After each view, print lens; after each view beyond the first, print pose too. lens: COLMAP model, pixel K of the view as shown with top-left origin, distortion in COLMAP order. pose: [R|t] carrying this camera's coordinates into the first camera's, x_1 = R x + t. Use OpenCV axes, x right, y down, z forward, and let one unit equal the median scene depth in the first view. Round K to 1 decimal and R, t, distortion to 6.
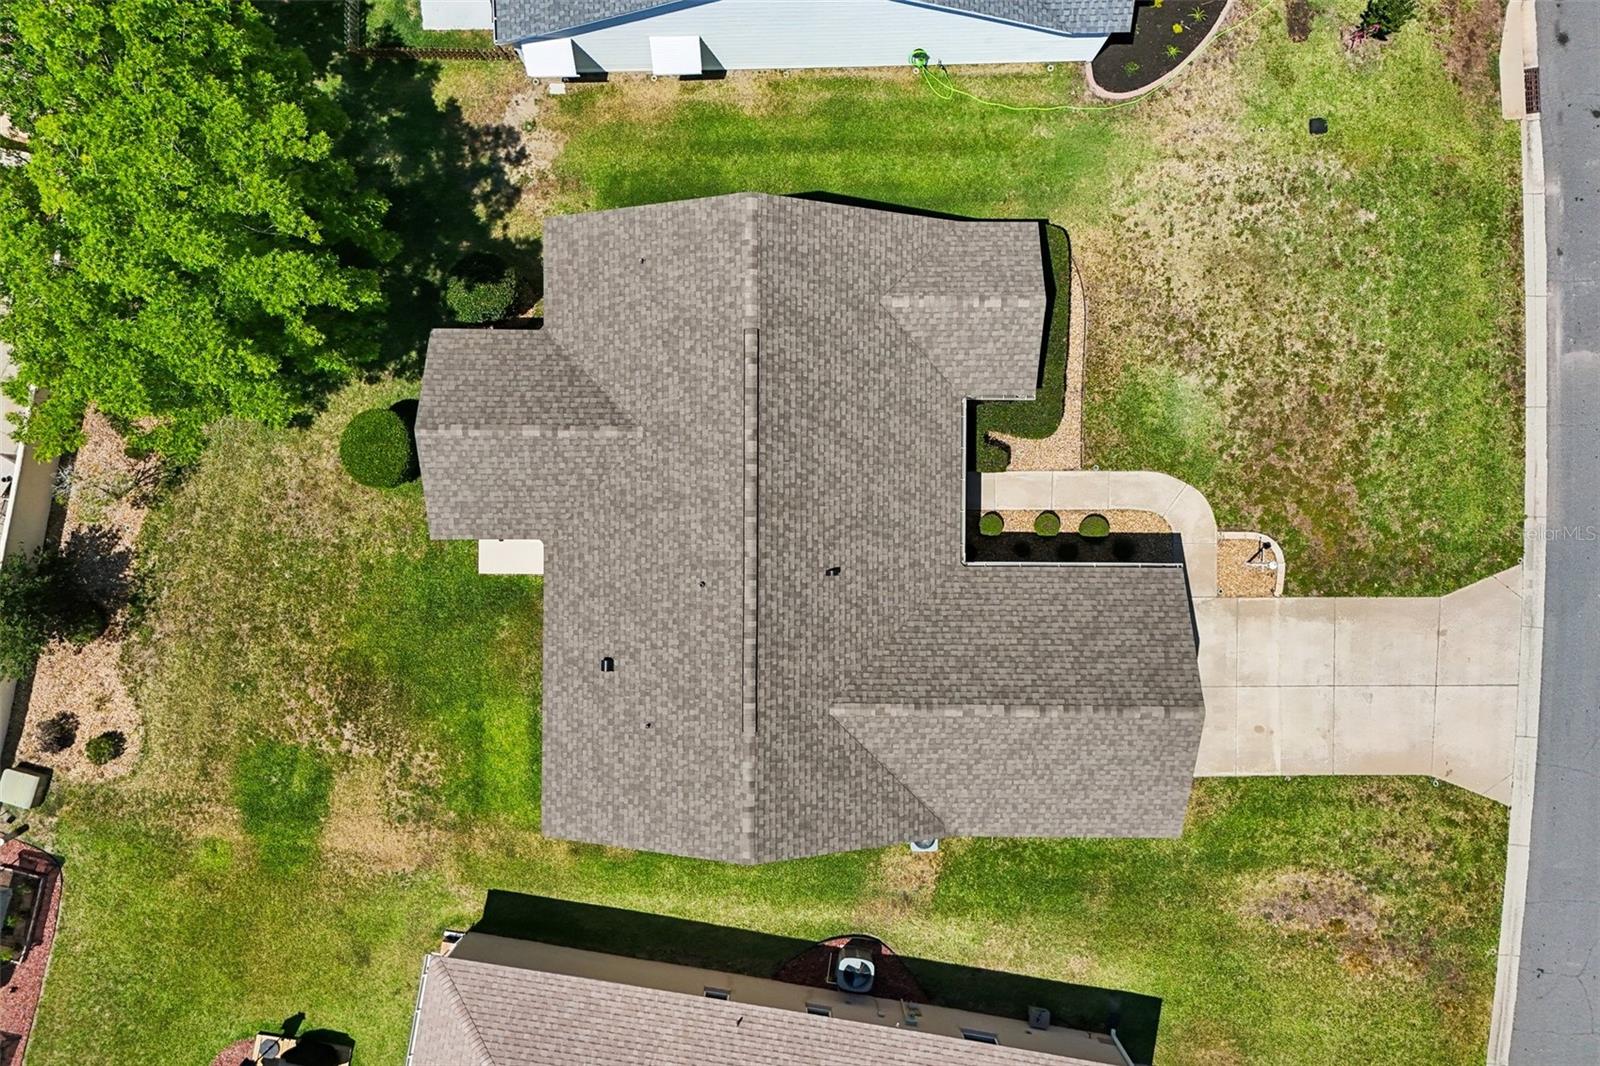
lens RADIAL K [[1192.0, 0, 805.5], [0, 1192.0, 524.4], [0, 0, 1]] dist [0.050700, -0.038327]
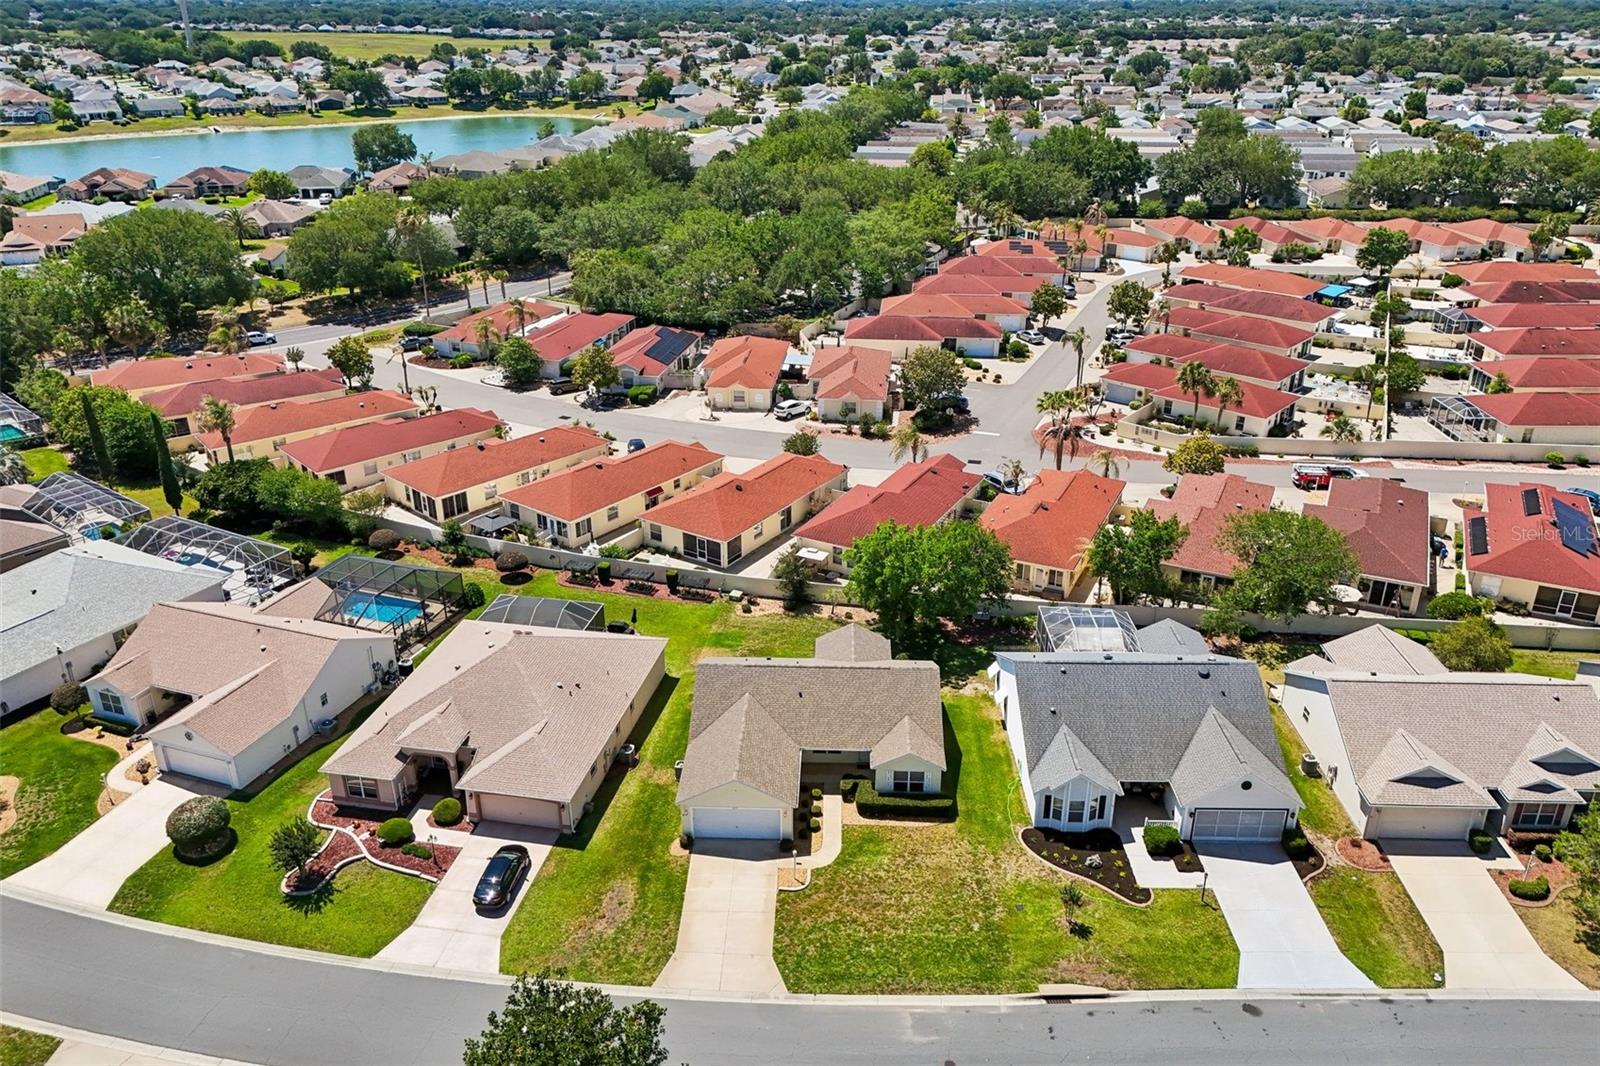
lens RADIAL K [[1184.6, 0, 800.0], [0, 1184.6, 533.0], [0, 0, 1]] dist [0.162748, -0.471571]
pose [[-0.032454, 0.399437, -0.916186, 1.956868], [-0.999459, -0.017894, 0.027602, -0.020970], [-0.005369, 0.916586, 0.399802, -0.316827]]
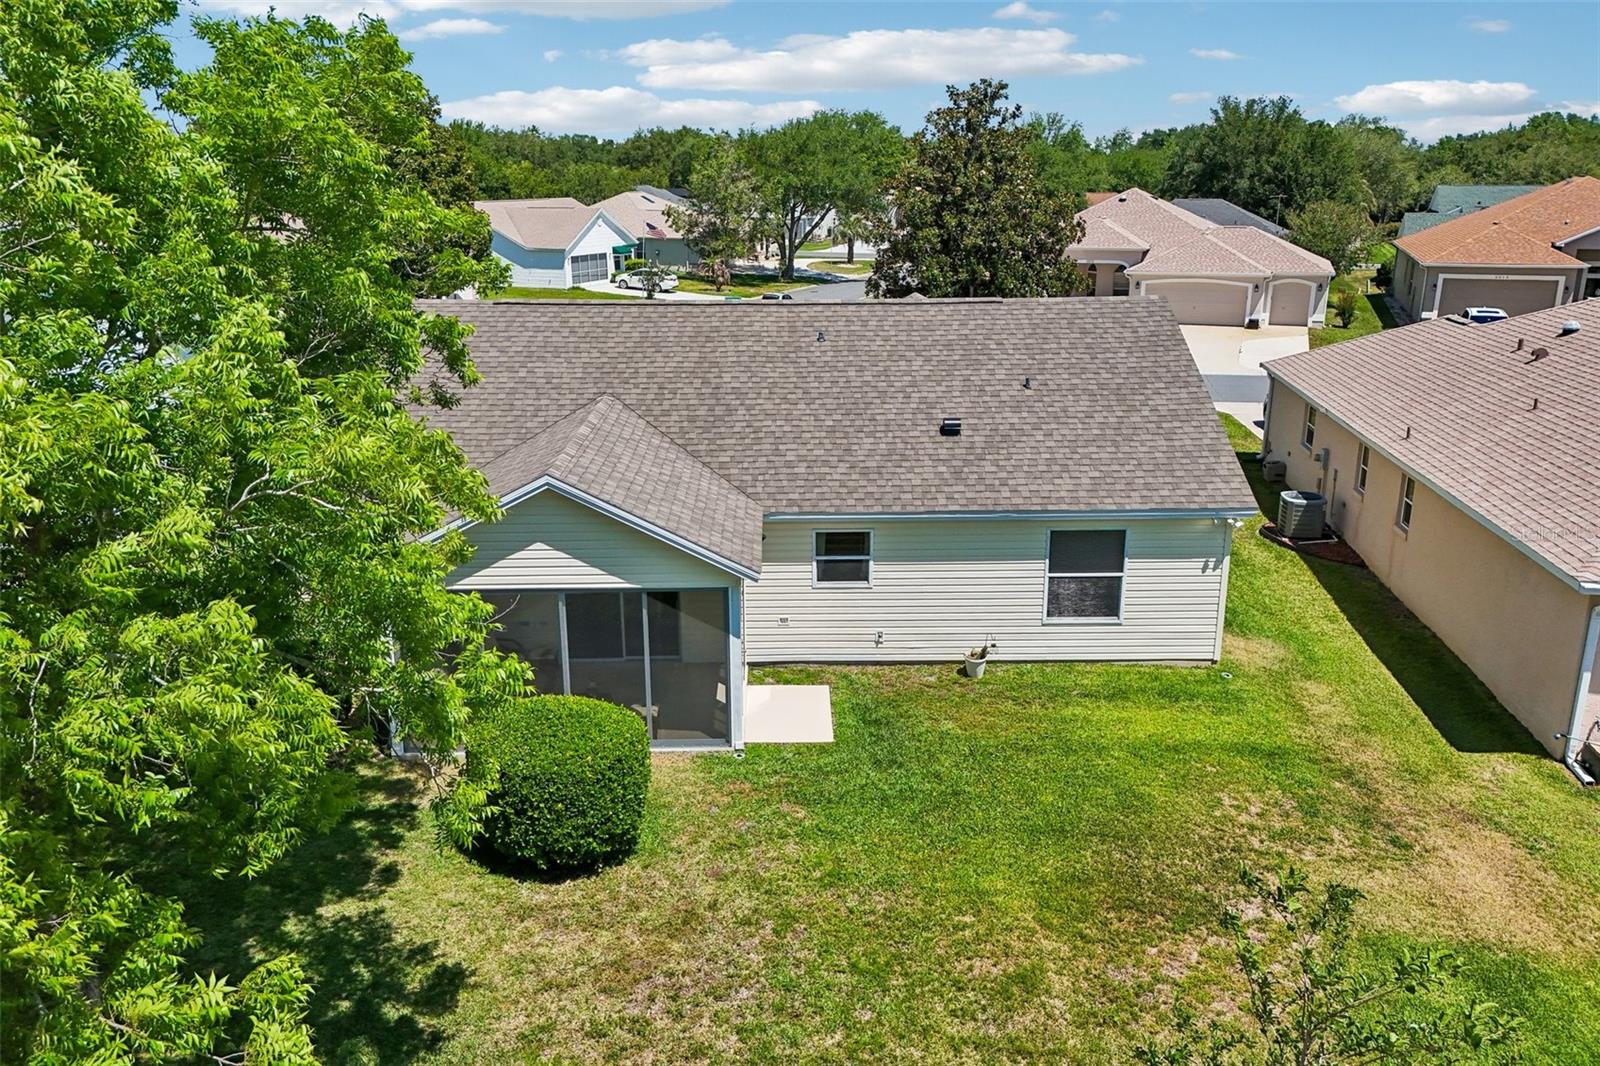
lens RADIAL K [[1224.7, 0, 806.7], [0, 1224.7, 509.8], [0, 0, 1]] dist [0.040021, -0.008432]
pose [[-0.027795, -0.280534, 0.959441, -0.732367], [0.999592, -0.014148, 0.024821, 0.017976], [0.006611, 0.959740, 0.280813, 0.752845]]
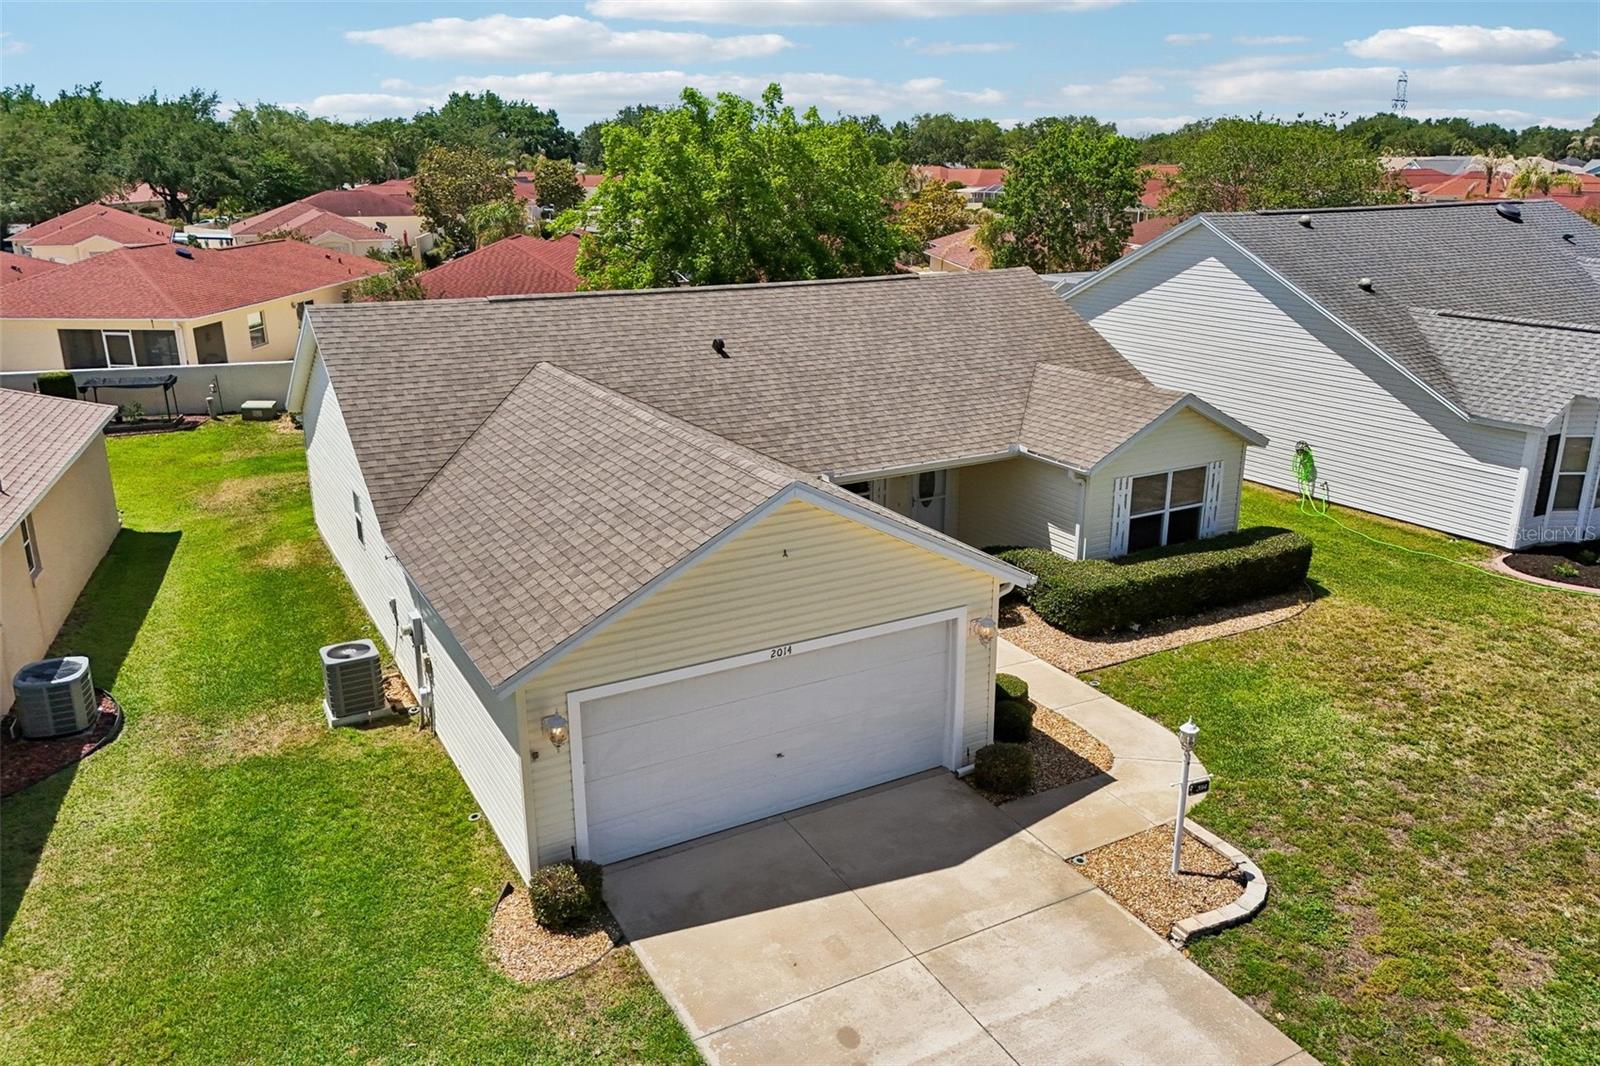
lens RADIAL K [[1192.0, 0, 805.5], [0, 1192.0, 524.4], [0, 0, 1]] dist [0.050700, -0.038327]
pose [[0.494985, 0.238976, -0.835392, 0.621530], [-0.868896, 0.139504, -0.474930, 0.322210], [0.003043, 0.960952, 0.276698, 0.771558]]
